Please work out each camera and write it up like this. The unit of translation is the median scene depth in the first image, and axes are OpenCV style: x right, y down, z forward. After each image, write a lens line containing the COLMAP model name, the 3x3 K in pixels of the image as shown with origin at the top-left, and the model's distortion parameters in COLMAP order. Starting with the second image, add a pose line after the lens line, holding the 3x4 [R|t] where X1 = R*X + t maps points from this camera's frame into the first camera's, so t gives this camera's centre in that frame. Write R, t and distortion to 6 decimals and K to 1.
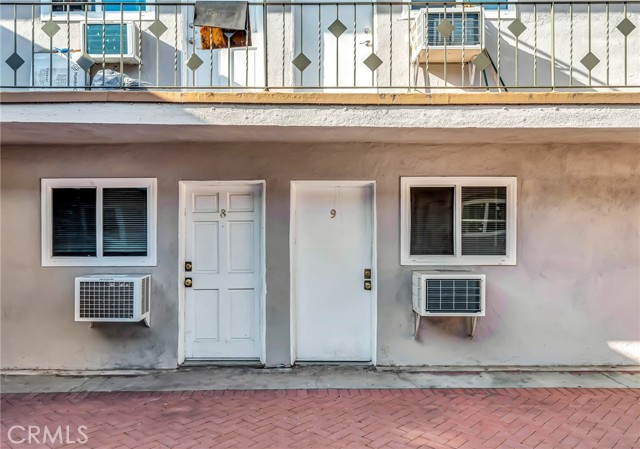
lens RADIAL K [[489.4, 0, 320.0], [0, 489.4, 224.5], [0, 0, 1]] dist [0.004418, -0.001527]
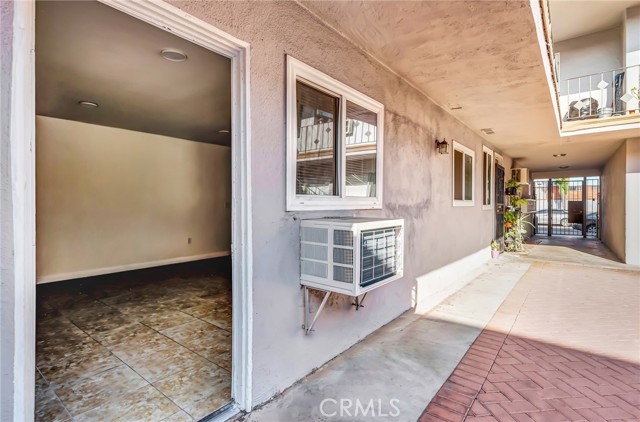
lens RADIAL K [[313.9, 0, 318.2], [0, 313.9, 206.3], [0, 0, 1]] dist [0.001628, 0.000365]
pose [[0.636434, -0.005336, 0.771313, -0.089774], [-0.009493, 0.999846, 0.014750, 0.071863], [-0.771273, -0.016710, 0.636286, 0.742606]]
